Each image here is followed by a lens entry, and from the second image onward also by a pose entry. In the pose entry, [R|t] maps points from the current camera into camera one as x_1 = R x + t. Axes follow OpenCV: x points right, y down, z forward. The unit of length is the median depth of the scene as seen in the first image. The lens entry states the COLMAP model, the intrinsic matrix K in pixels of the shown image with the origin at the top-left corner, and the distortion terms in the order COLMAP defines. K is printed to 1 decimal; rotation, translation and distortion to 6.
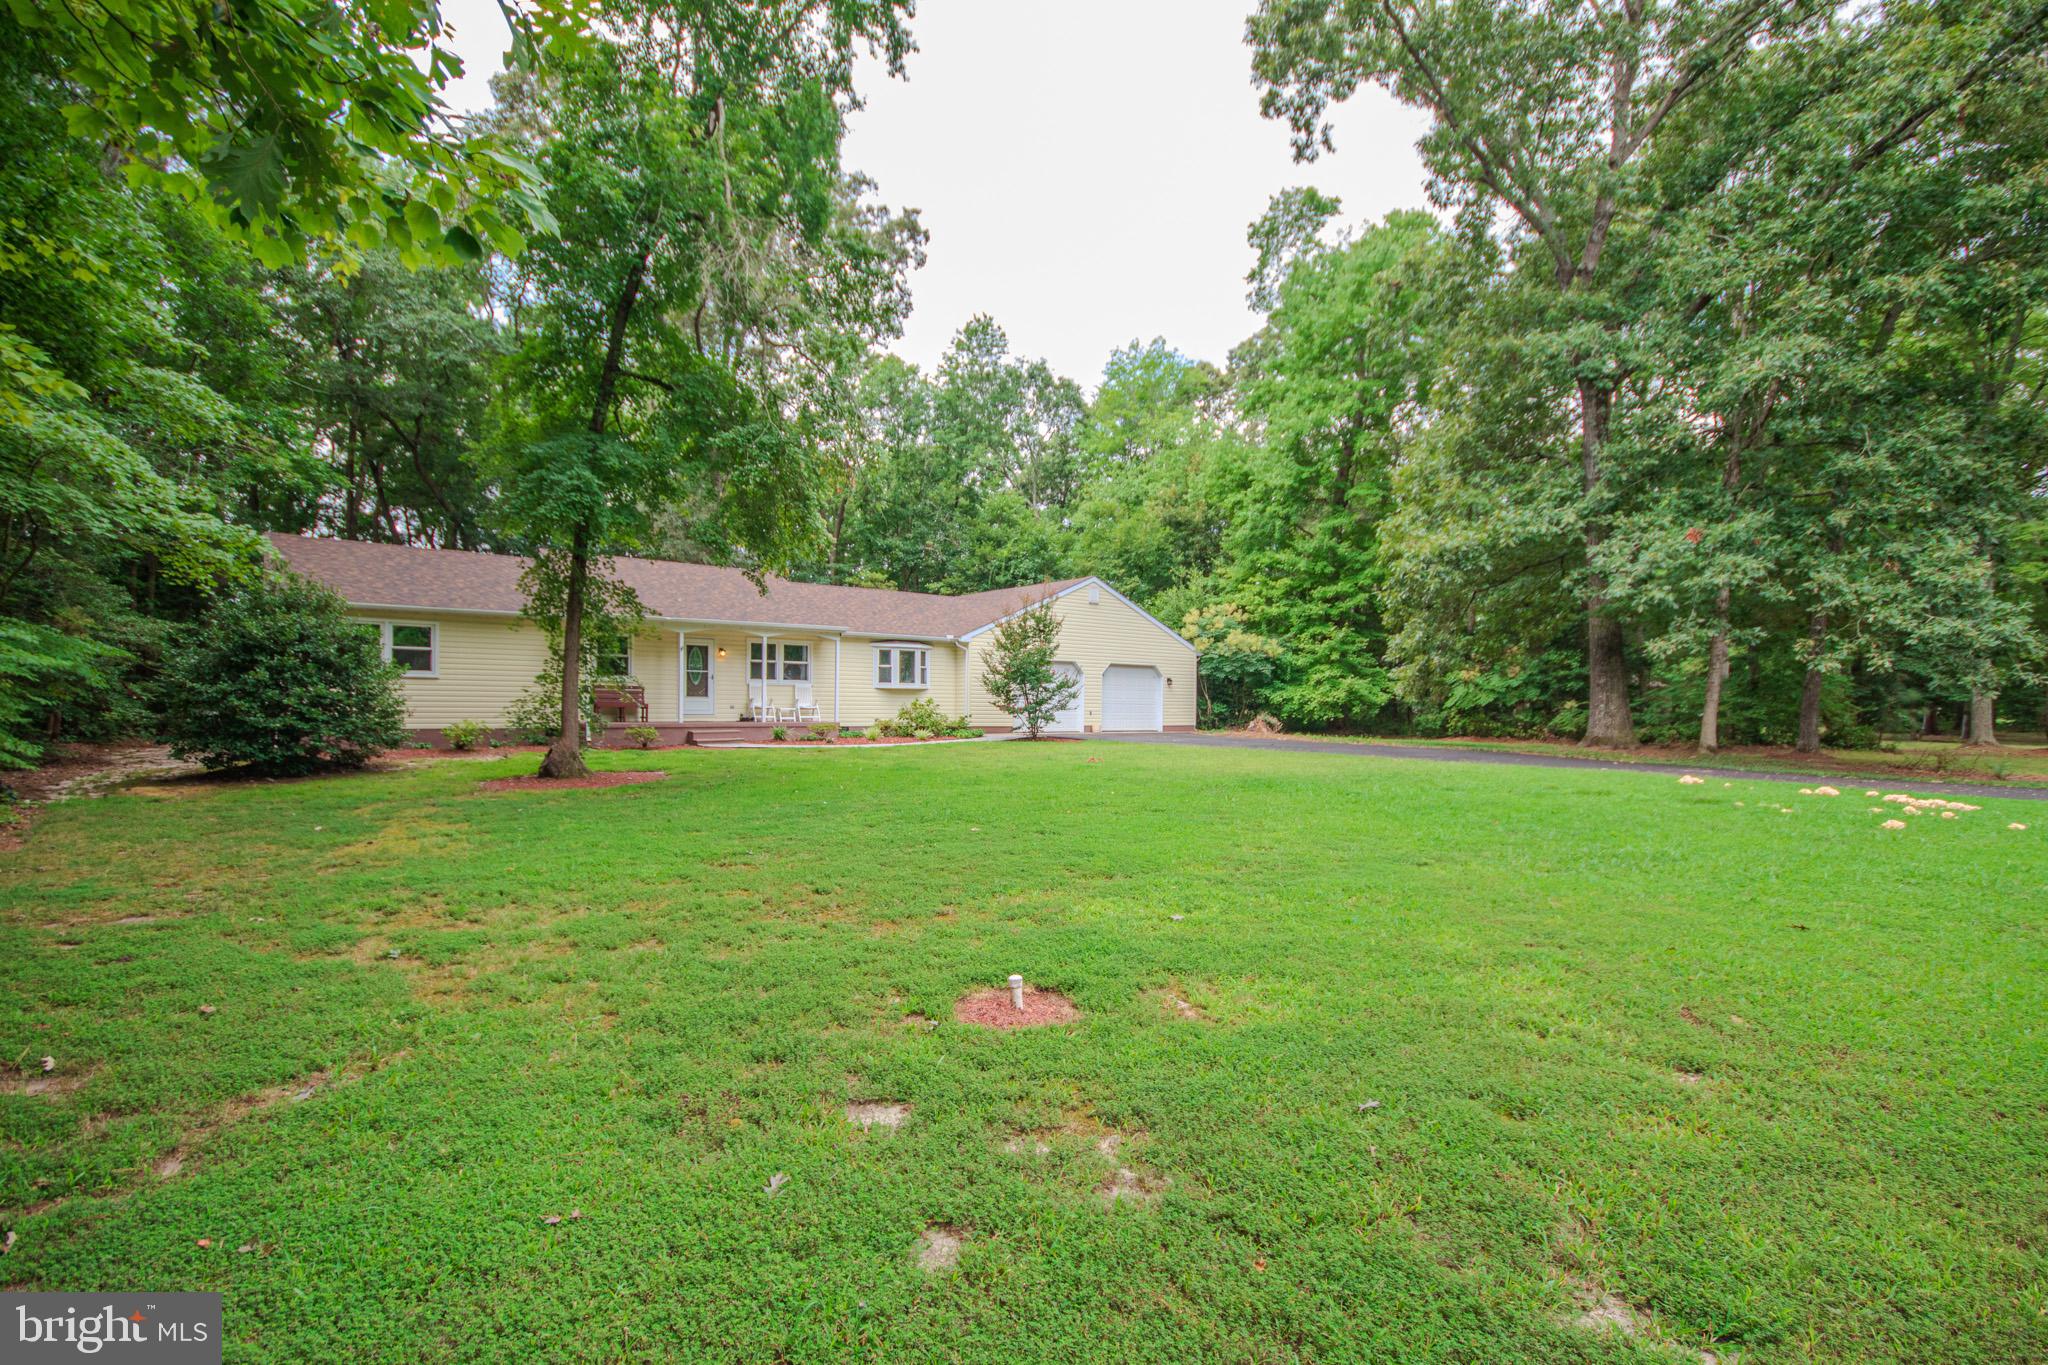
lens RADIAL K [[952.6, 0, 1033.8], [0, 952.6, 715.5], [0, 0, 1]] dist [-0.015712, -0.000445]
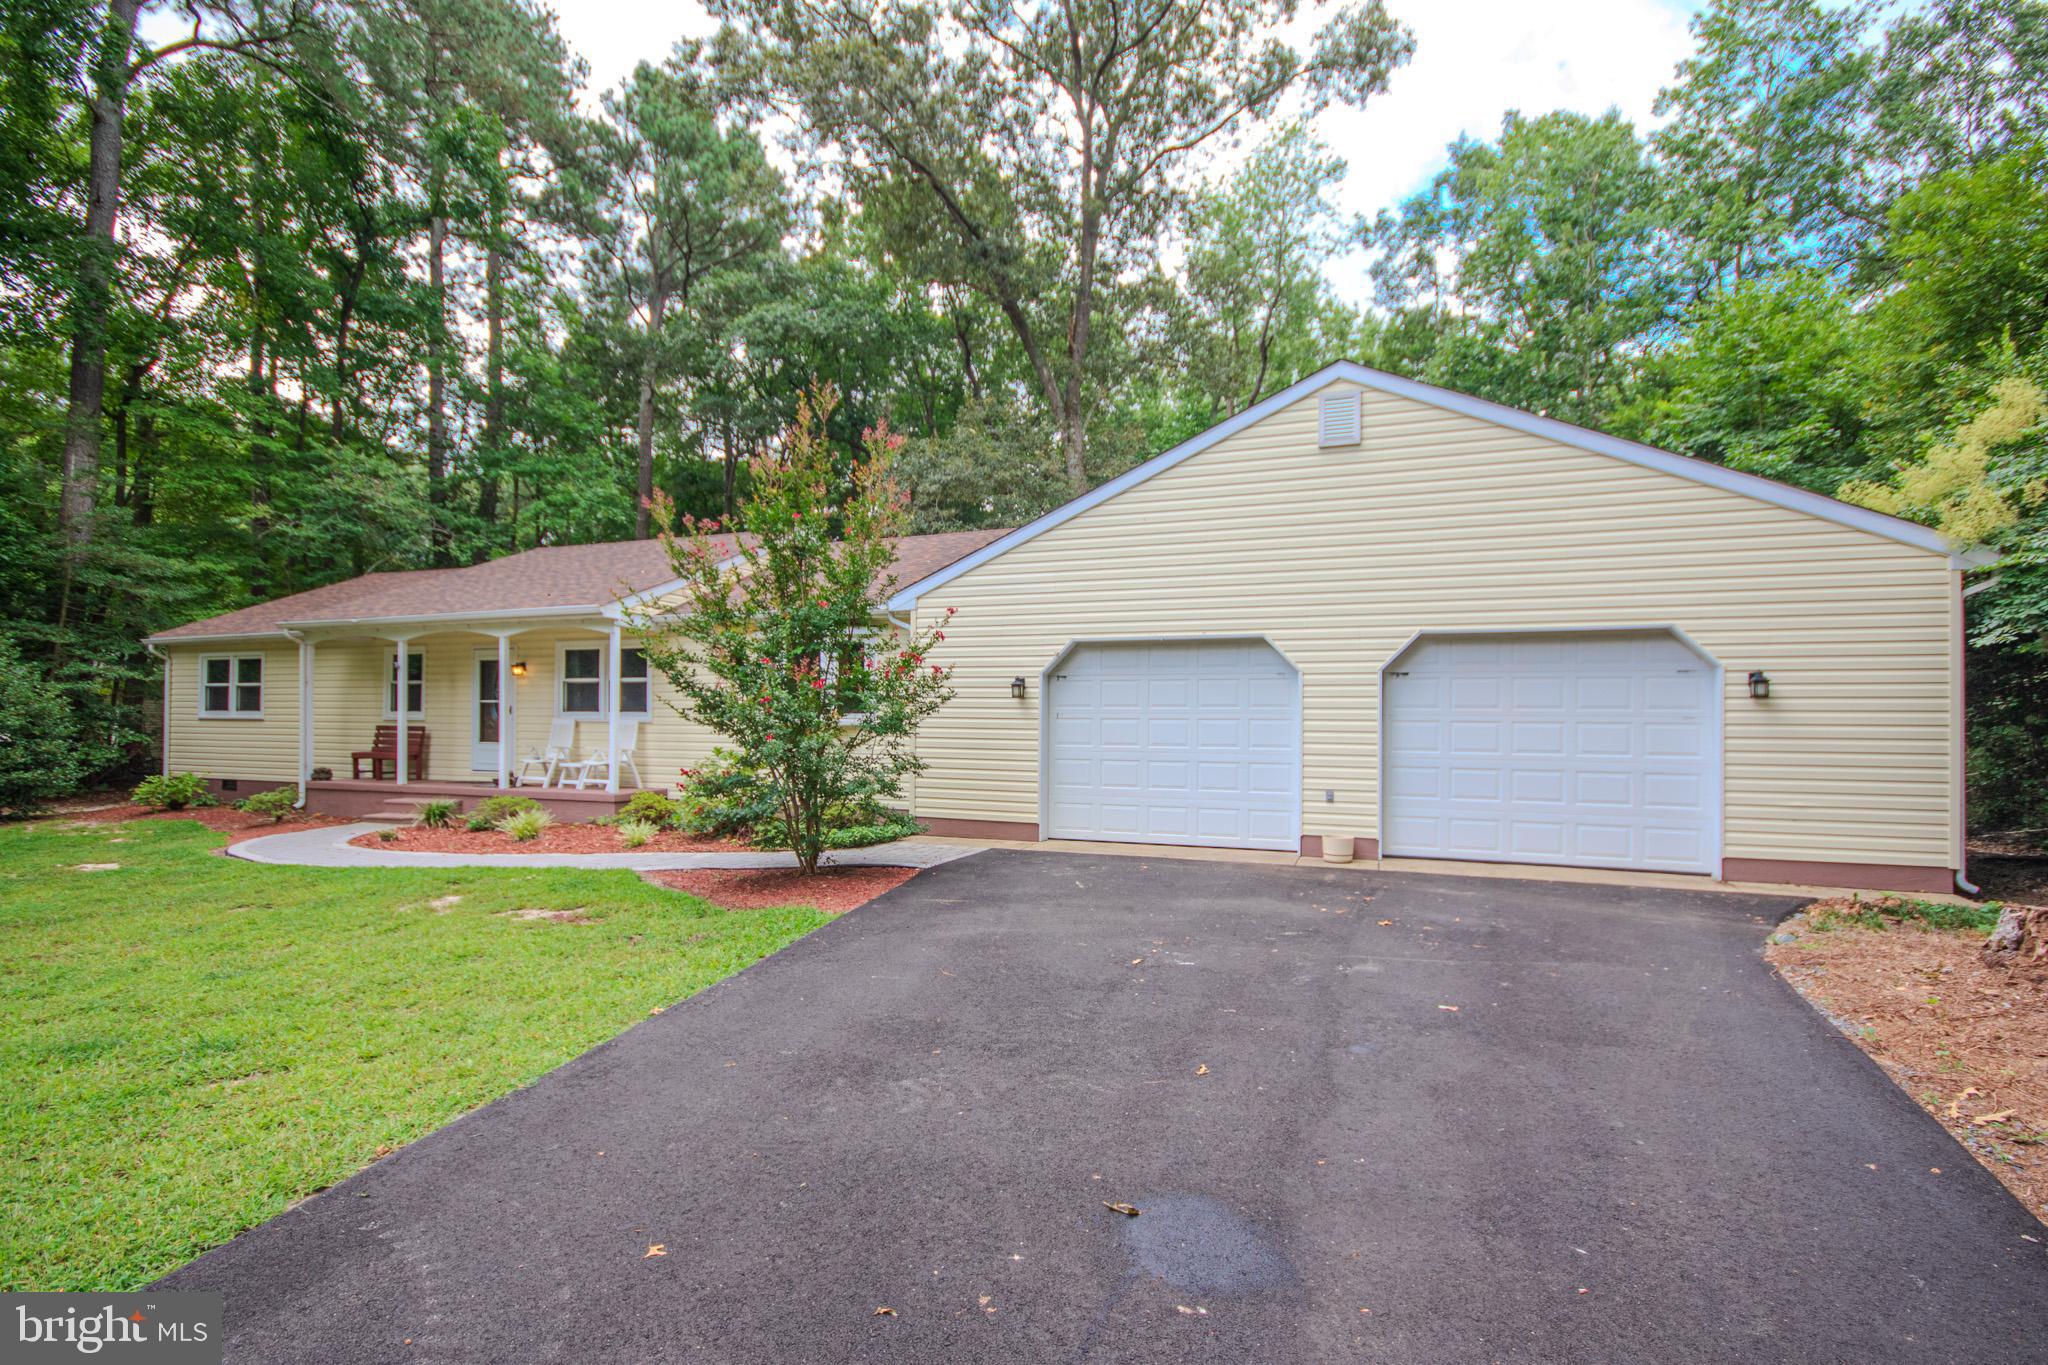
lens RADIAL K [[952.6, 0, 1033.8], [0, 952.6, 715.5], [0, 0, 1]] dist [-0.015712, -0.000445]
pose [[0.475413, -0.010533, -0.879699, 0.364613], [-0.012191, 0.999753, -0.018559, -0.028866], [0.879678, 0.019547, 0.475168, 0.974515]]
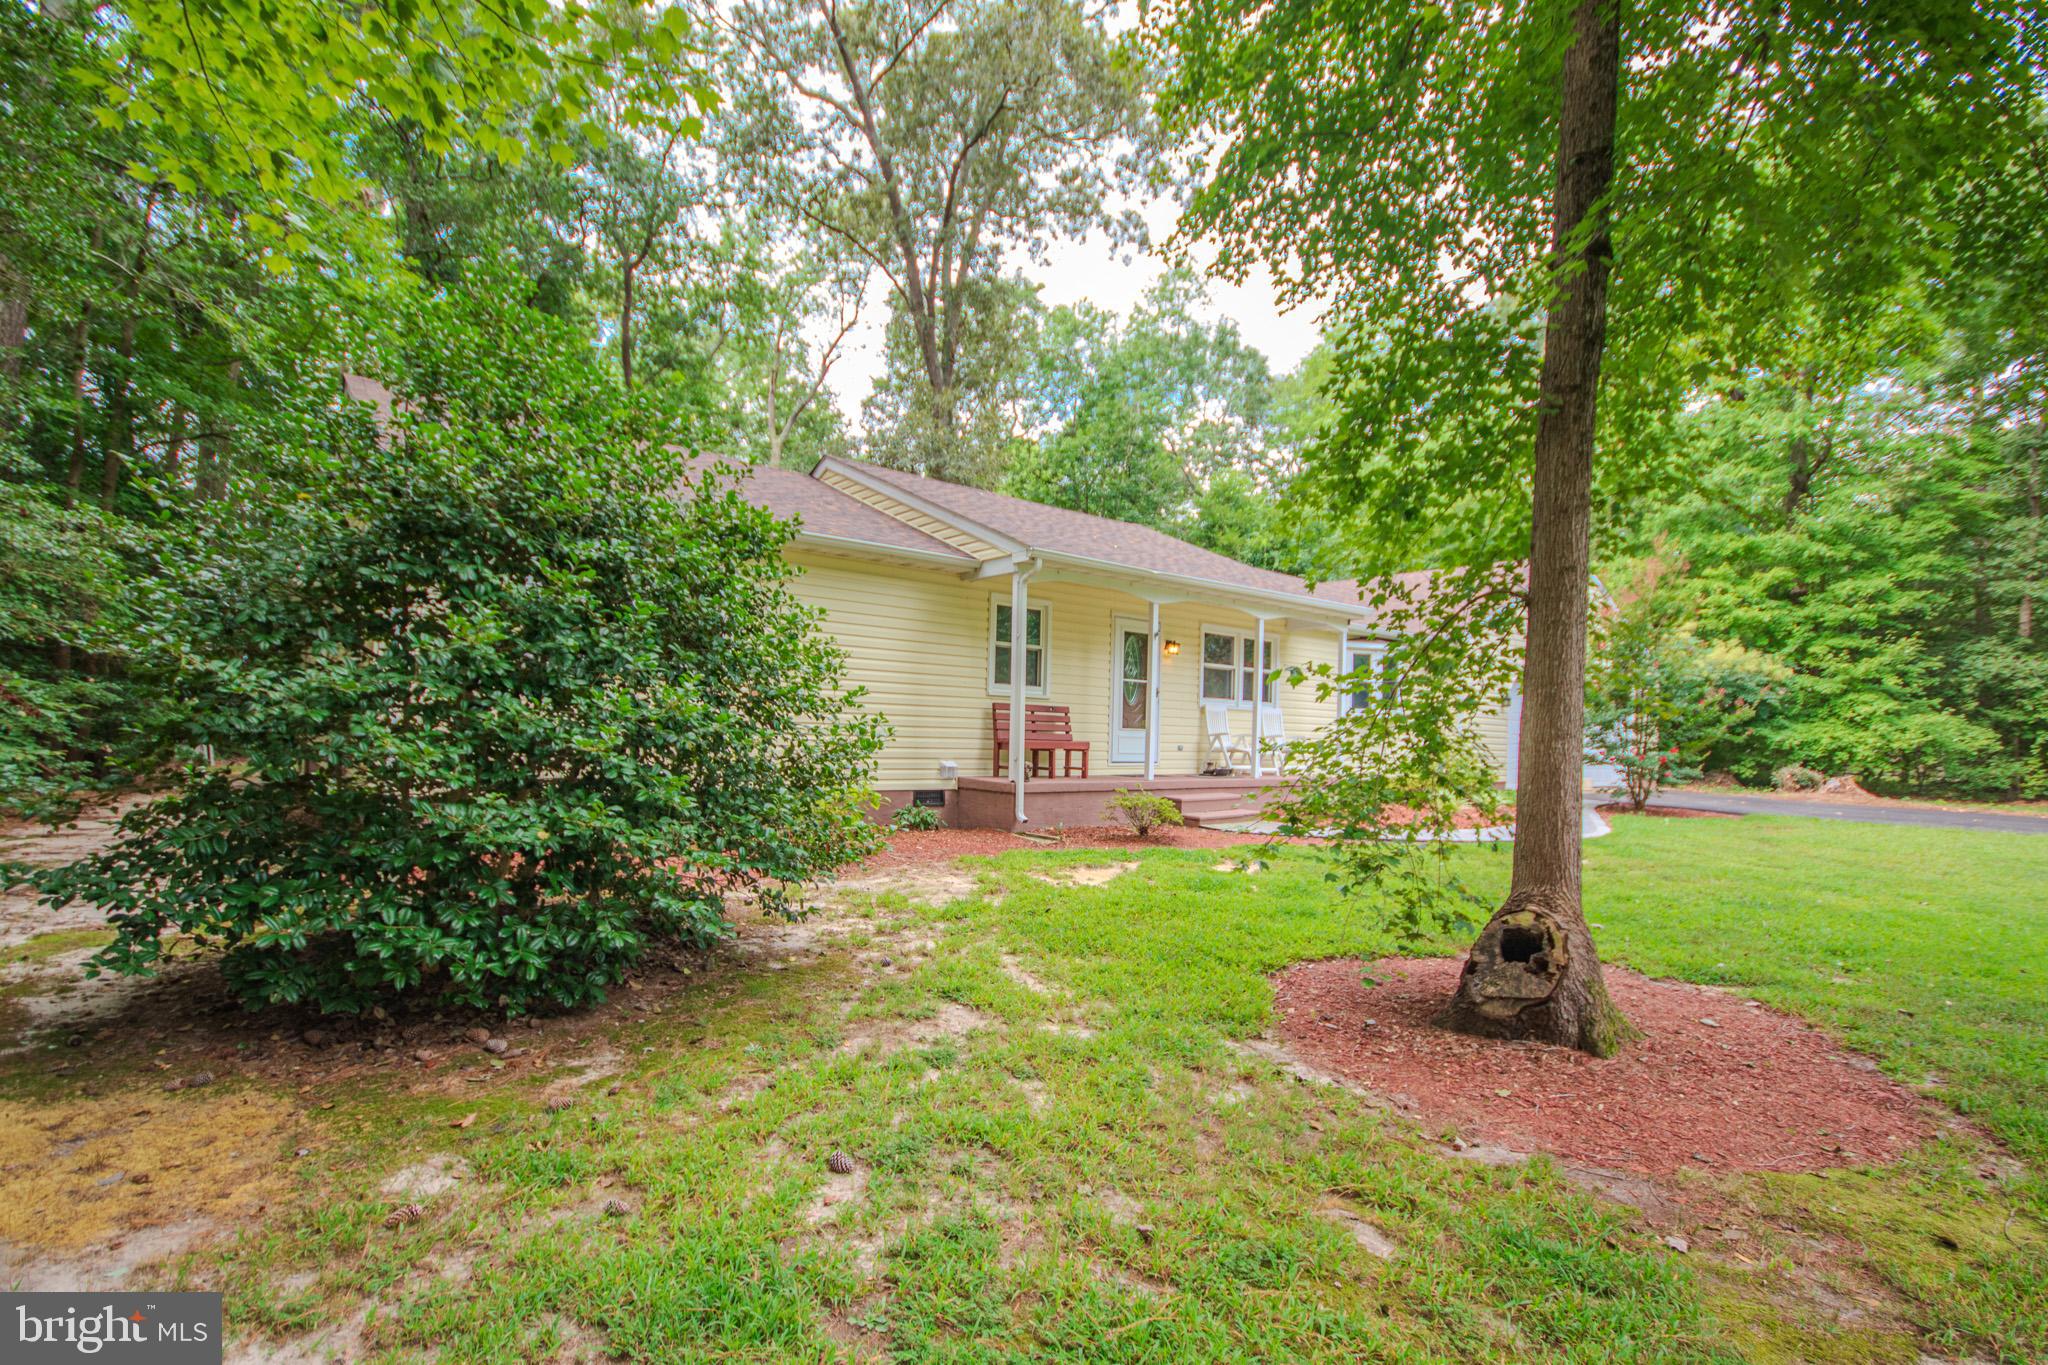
lens RADIAL K [[952.6, 0, 1033.8], [0, 952.6, 715.5], [0, 0, 1]] dist [-0.015712, -0.000445]
pose [[0.999771, 0.015921, 0.014291, -0.400538], [-0.015476, 0.999408, -0.030730, -0.009307], [-0.014771, 0.030502, 0.999426, 0.442098]]
